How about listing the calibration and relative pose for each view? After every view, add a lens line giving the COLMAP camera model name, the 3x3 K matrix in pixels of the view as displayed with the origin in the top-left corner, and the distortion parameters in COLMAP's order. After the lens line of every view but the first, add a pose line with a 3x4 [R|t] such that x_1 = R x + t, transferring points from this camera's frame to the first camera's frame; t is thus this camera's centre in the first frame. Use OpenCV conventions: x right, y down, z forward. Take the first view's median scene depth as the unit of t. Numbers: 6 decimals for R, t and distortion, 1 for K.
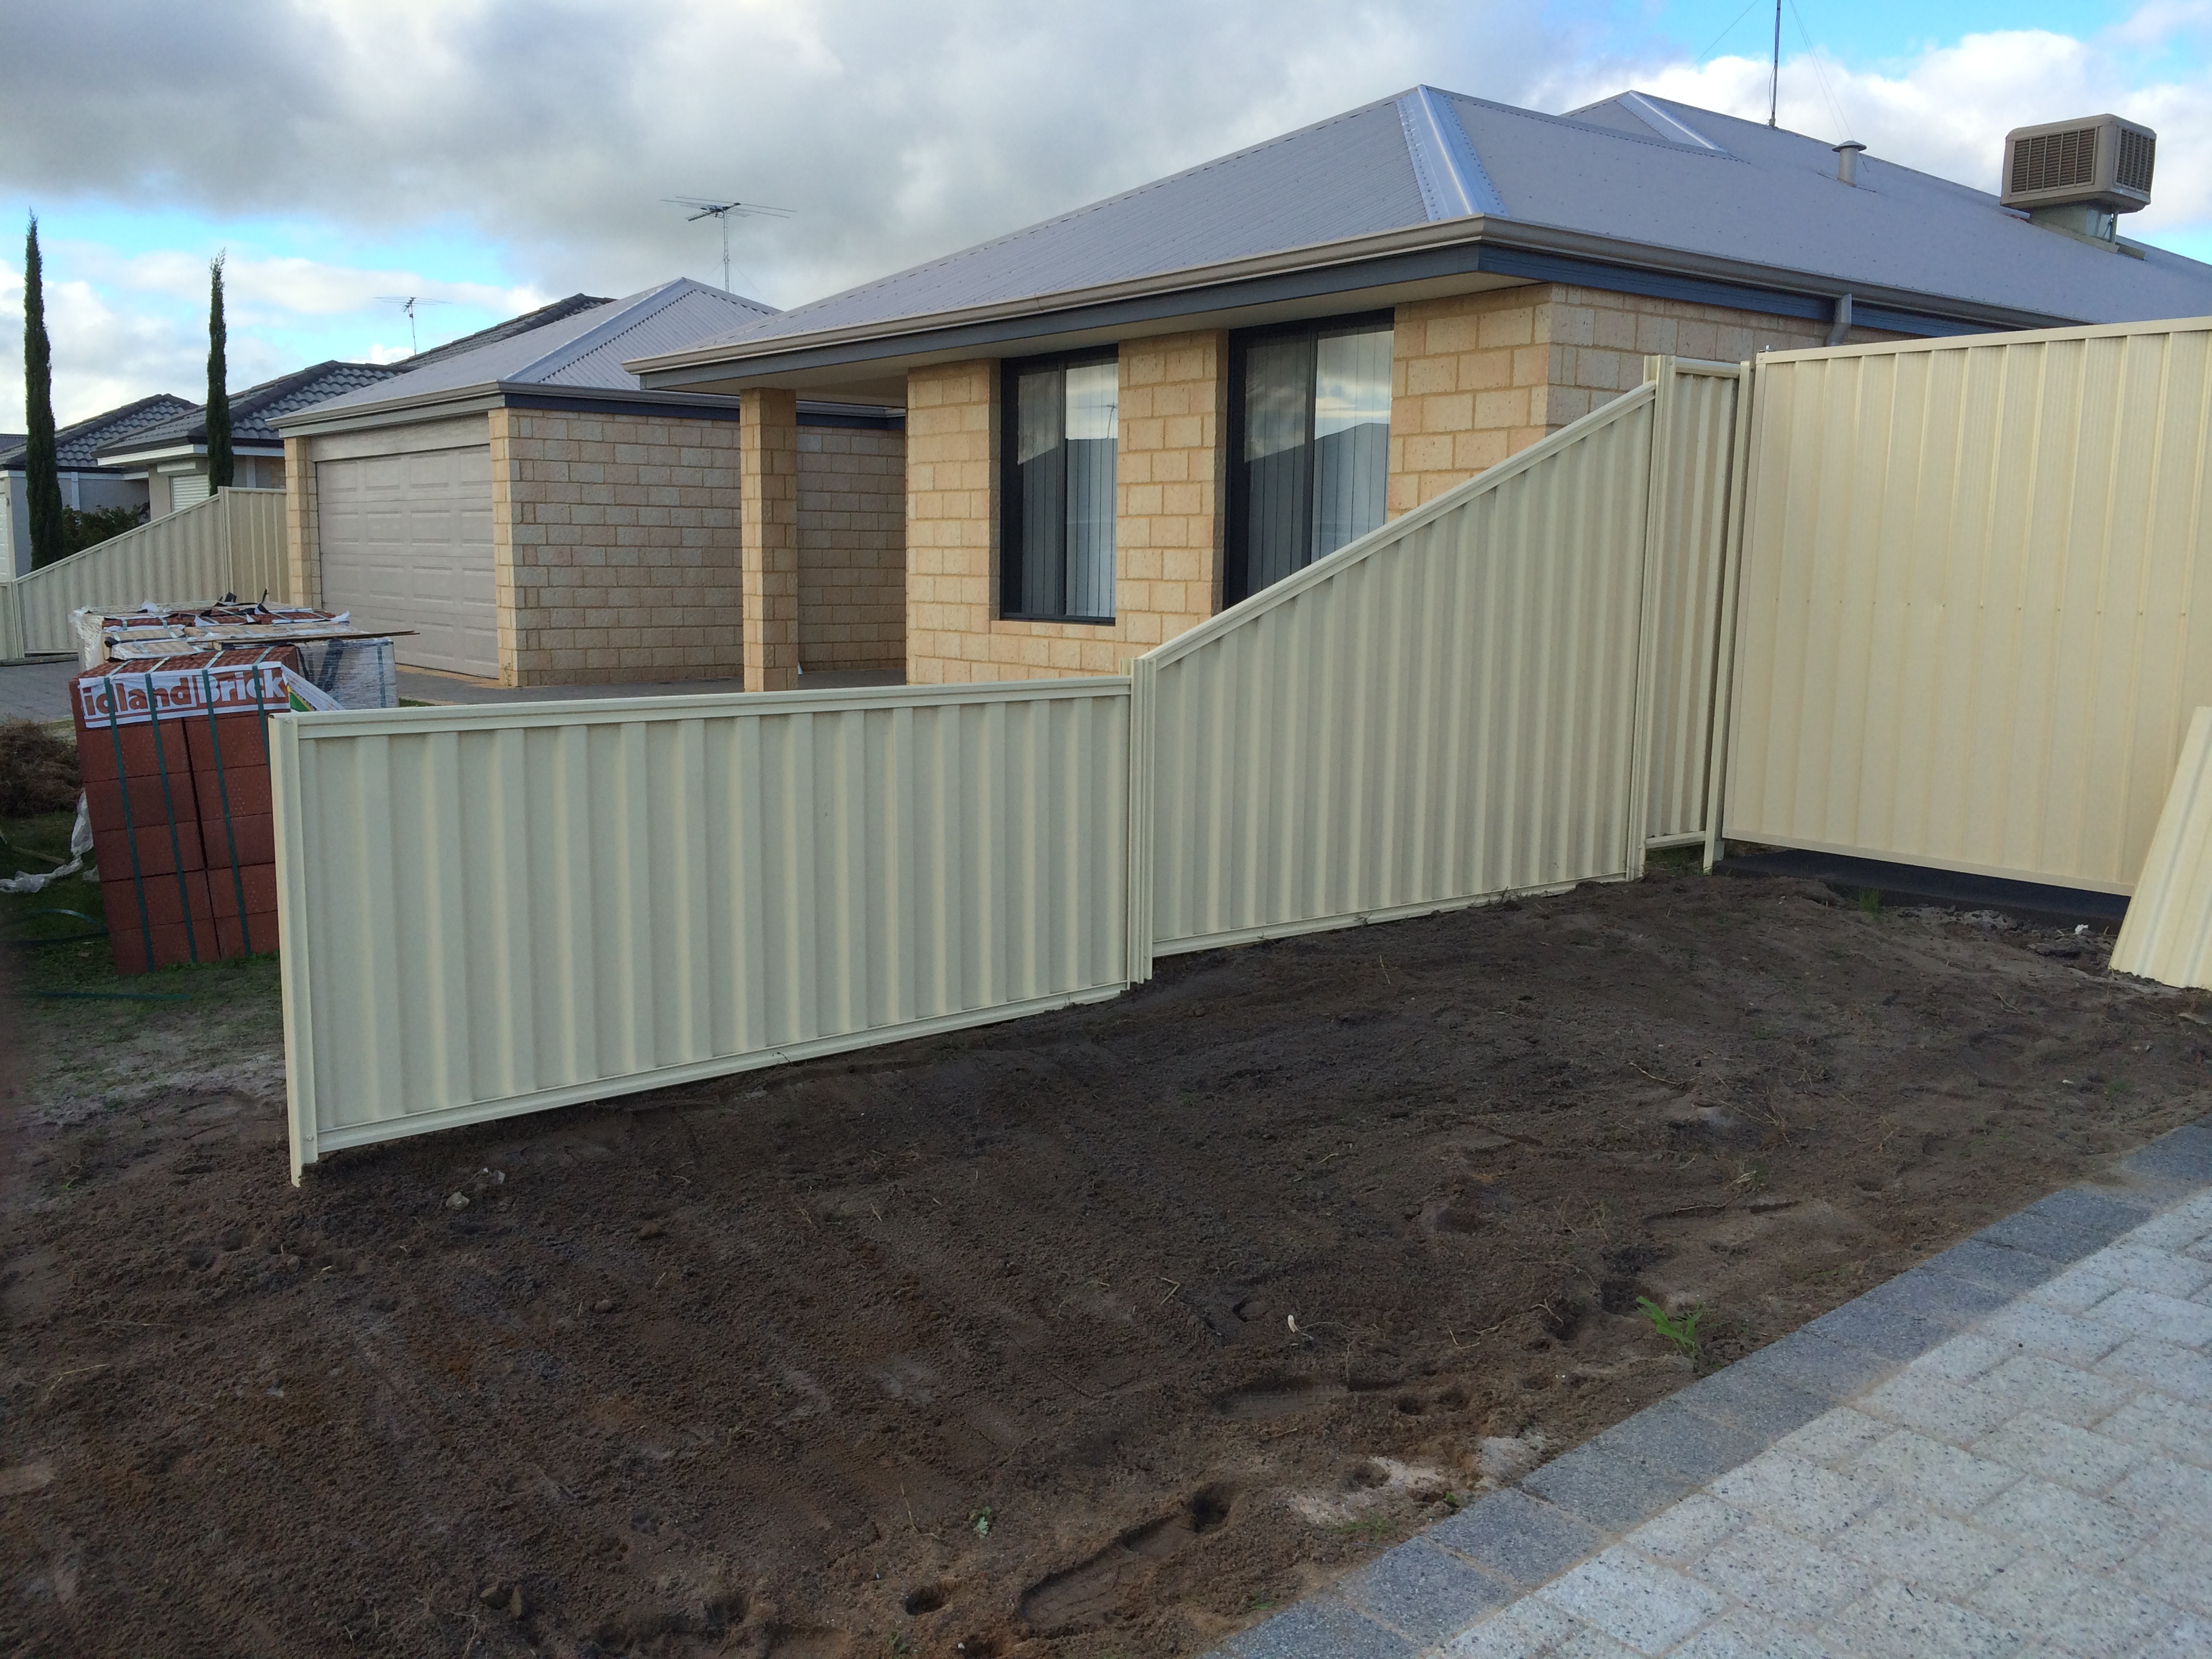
lens RADIAL K [[1908.0, 0, 1098.8], [0, 1908.0, 828.7], [0, 0, 1]] dist [0.078527, -0.095622]
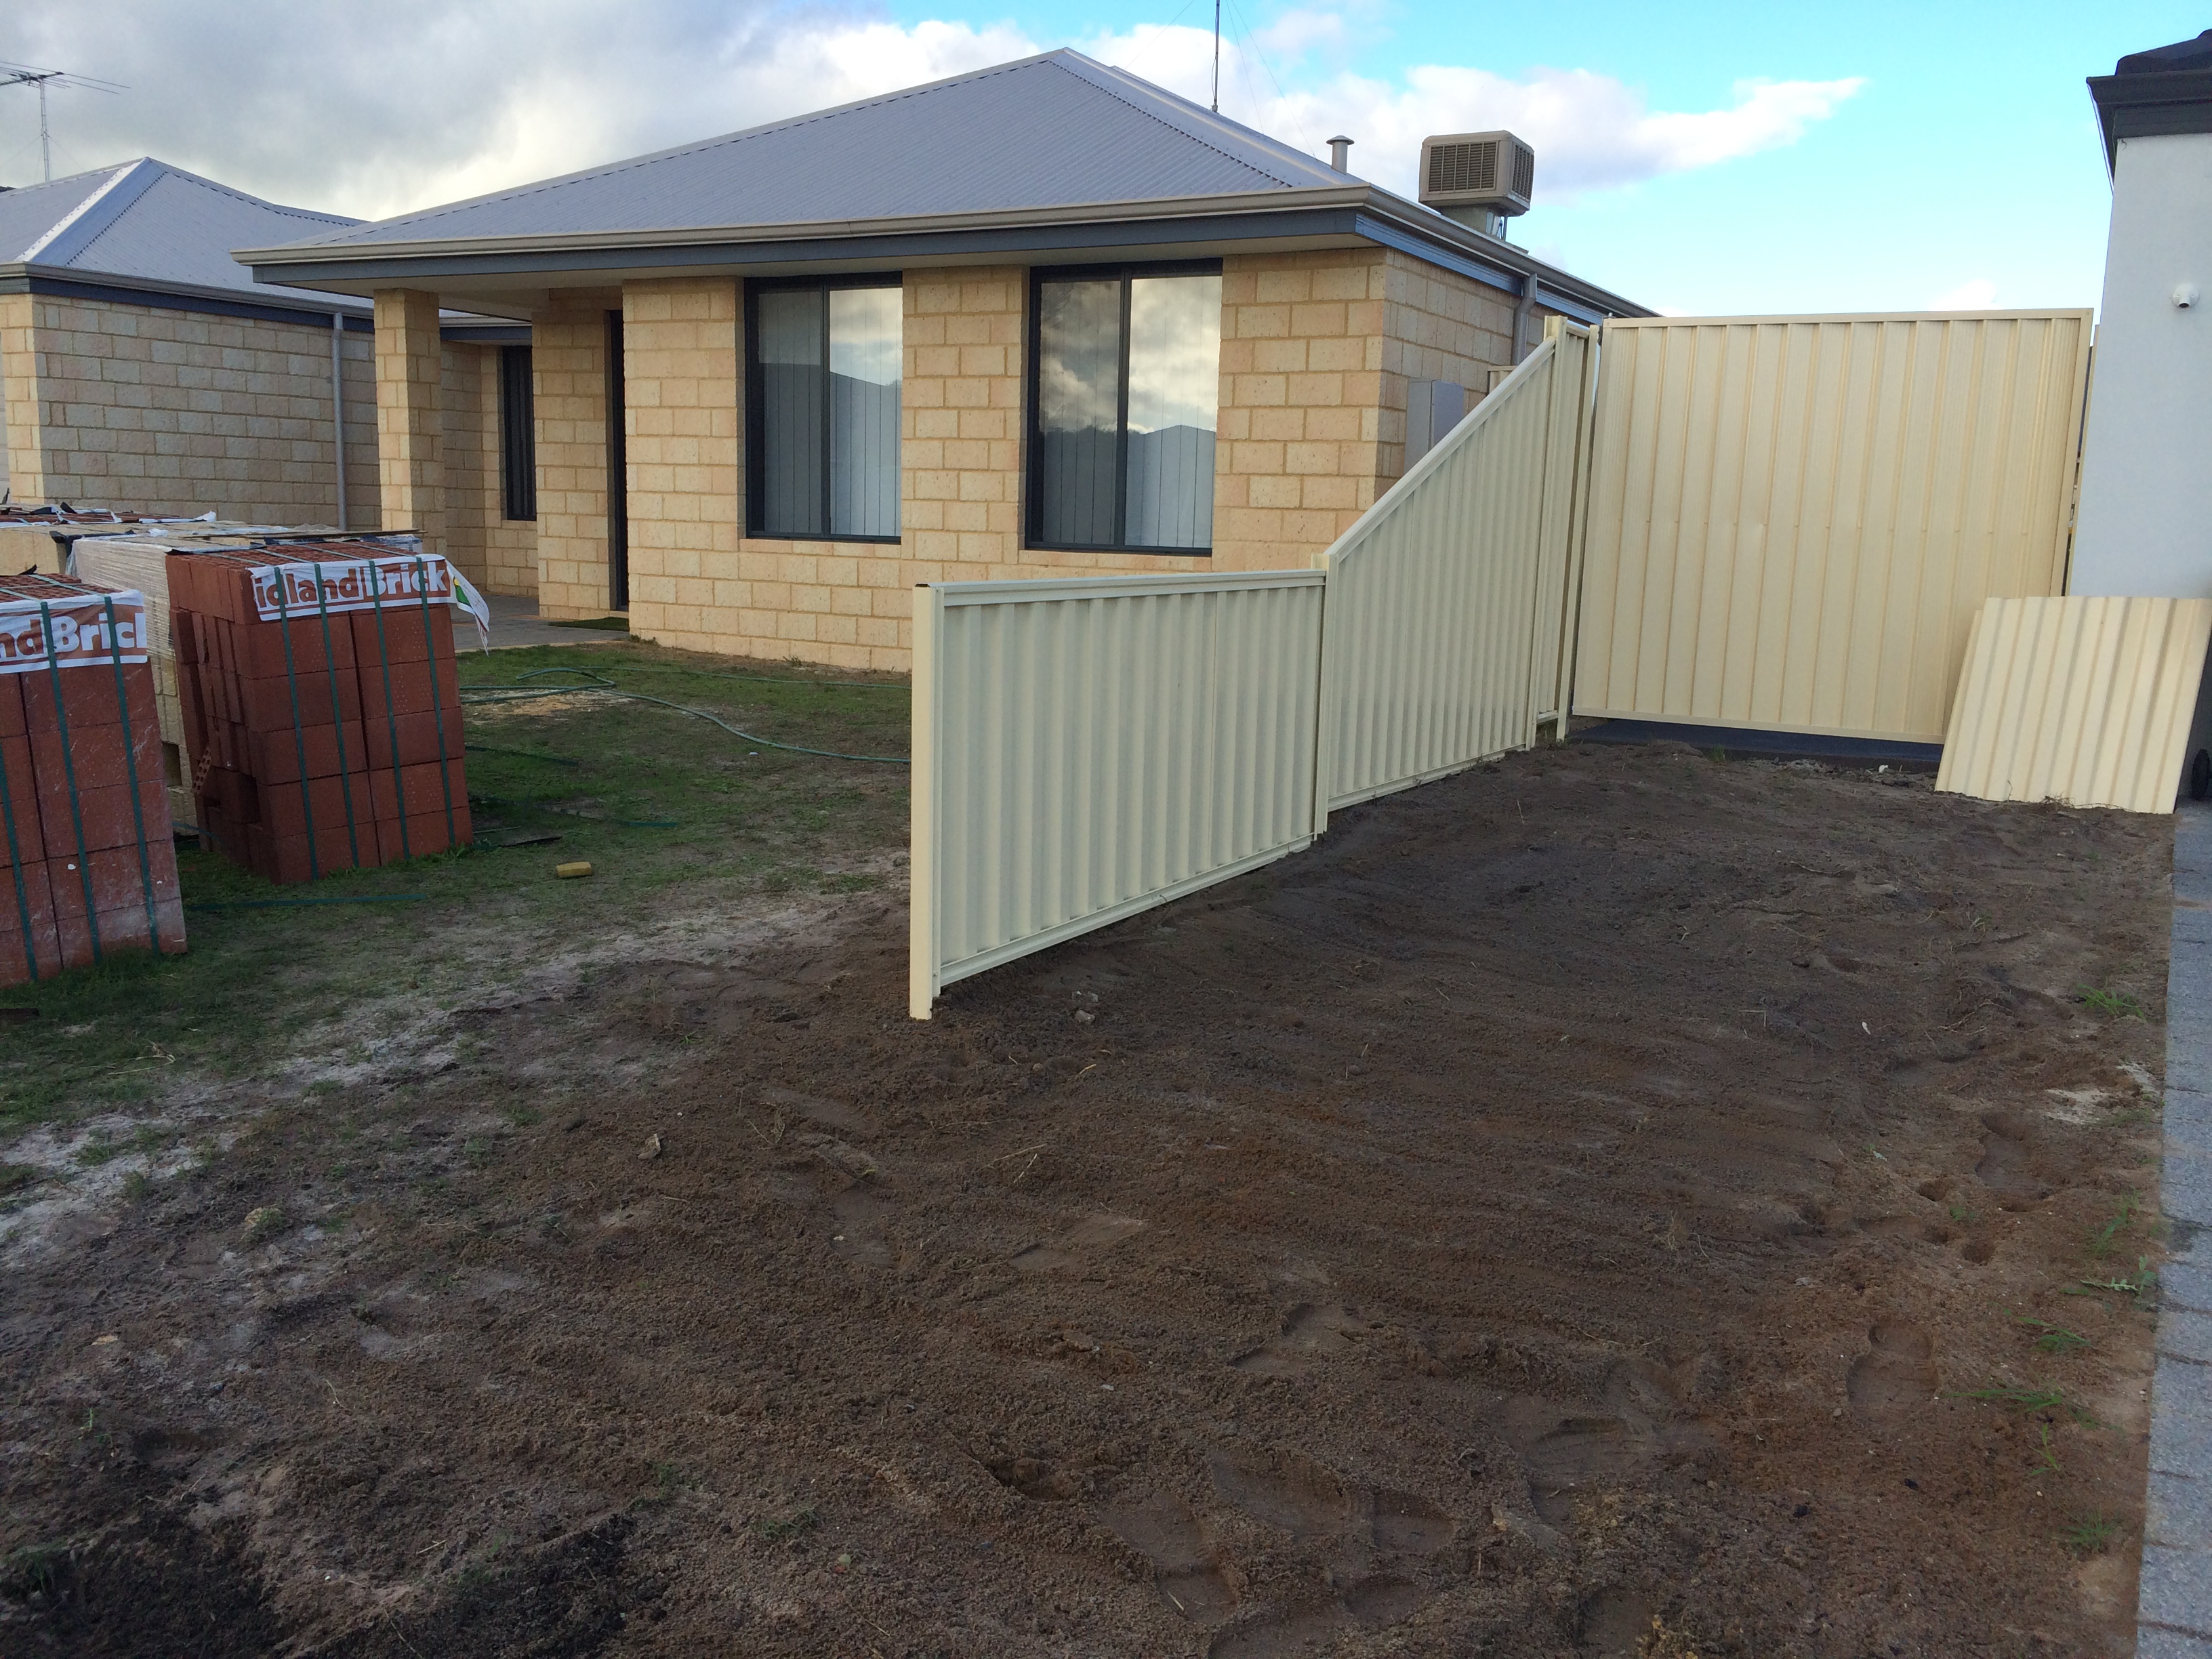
lens RADIAL K [[1908.0, 0, 1095.8], [0, 1908.0, 828.5], [0, 0, 1]] dist [0.078527, -0.095622]
pose [[0.924913, -0.043483, 0.377684, -0.360648], [0.033161, 0.998879, 0.033791, 0.021831], [-0.378729, -0.018729, 0.925318, -0.017631]]
